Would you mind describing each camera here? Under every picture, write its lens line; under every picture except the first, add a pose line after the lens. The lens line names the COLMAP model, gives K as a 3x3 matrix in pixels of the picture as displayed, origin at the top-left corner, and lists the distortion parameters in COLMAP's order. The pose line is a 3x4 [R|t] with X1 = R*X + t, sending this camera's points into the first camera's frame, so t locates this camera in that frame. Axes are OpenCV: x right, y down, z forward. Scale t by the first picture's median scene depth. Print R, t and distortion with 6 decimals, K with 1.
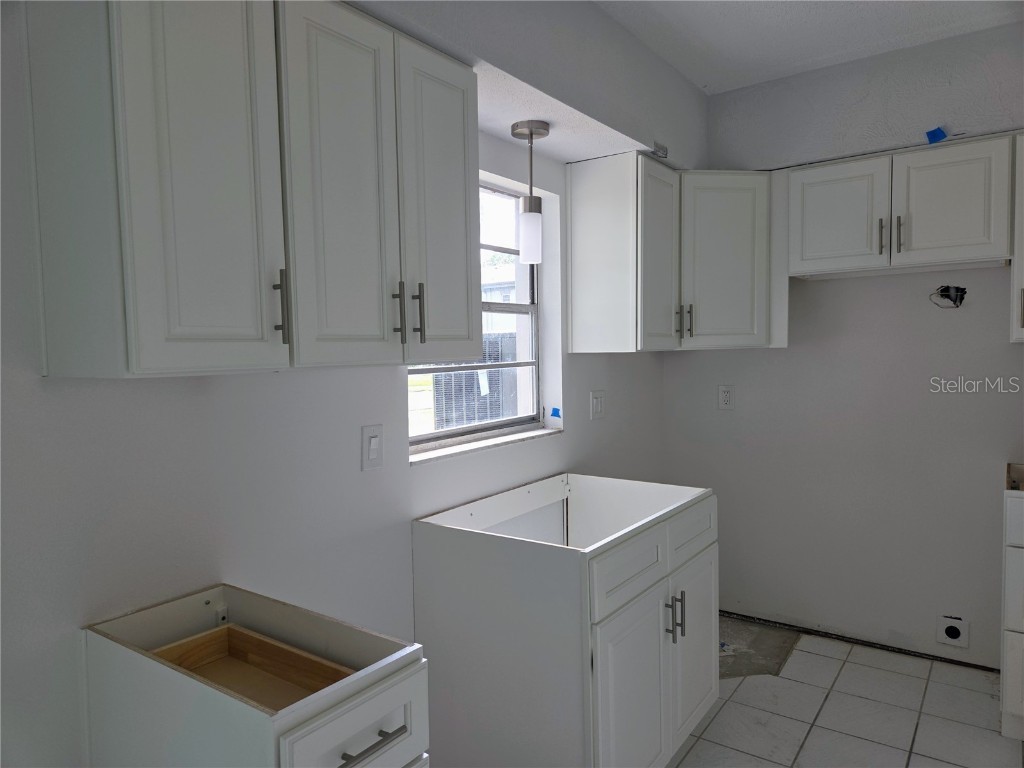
lens RADIAL K [[680.7, 0, 504.3], [0, 680.7, 388.0], [0, 0, 1]] dist [0.065047, -0.050525]
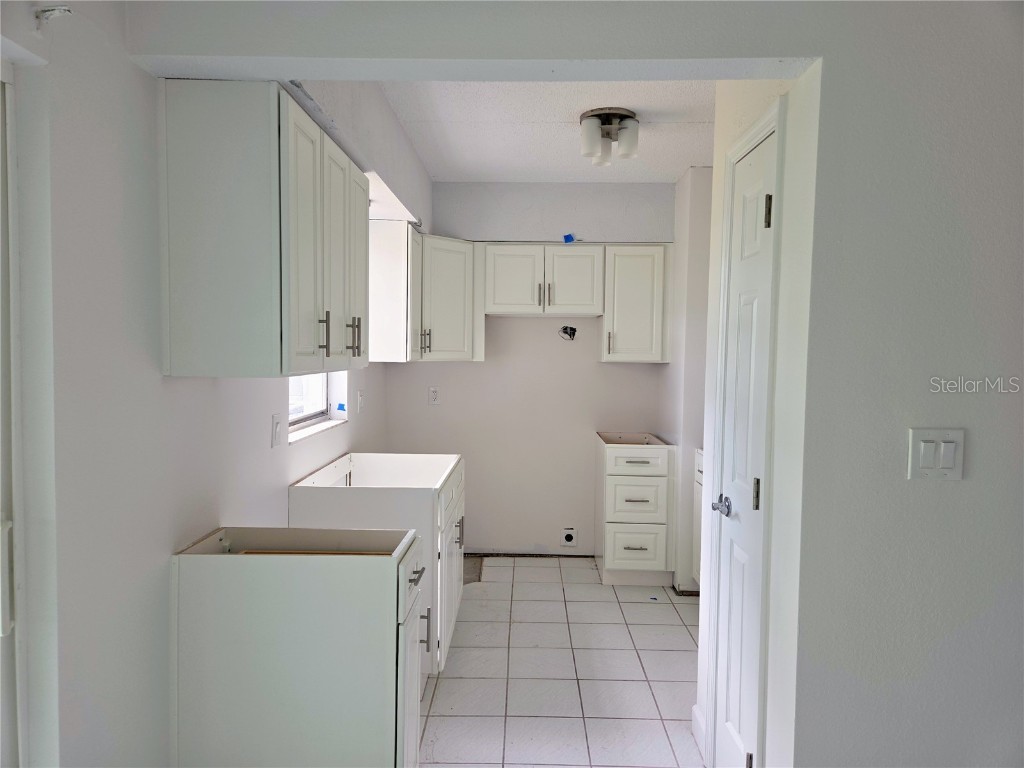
lens RADIAL K [[680.7, 0, 504.3], [0, 680.7, 388.0], [0, 0, 1]] dist [0.065047, -0.050525]
pose [[0.825516, -0.000036, 0.564378, -0.406672], [0.004891, 0.999963, -0.007090, 0.010188], [-0.564357, 0.008614, 0.825486, -0.256949]]
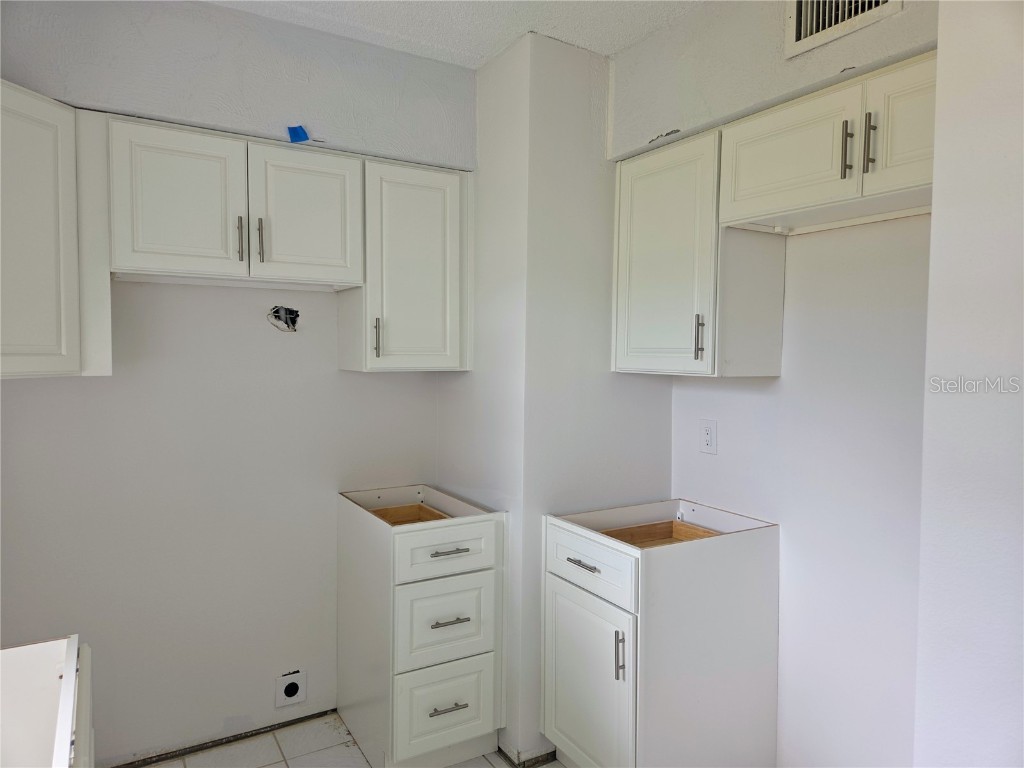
lens RADIAL K [[692.8, 0, 514.0], [0, 692.8, 381.1], [0, 0, 1]] dist [0.063806, -0.043645]
pose [[0.393092, -0.016066, 0.919359, -0.077791], [0.039019, 0.999238, 0.000779, -0.040224], [-0.918671, 0.035566, 0.393419, 0.377721]]
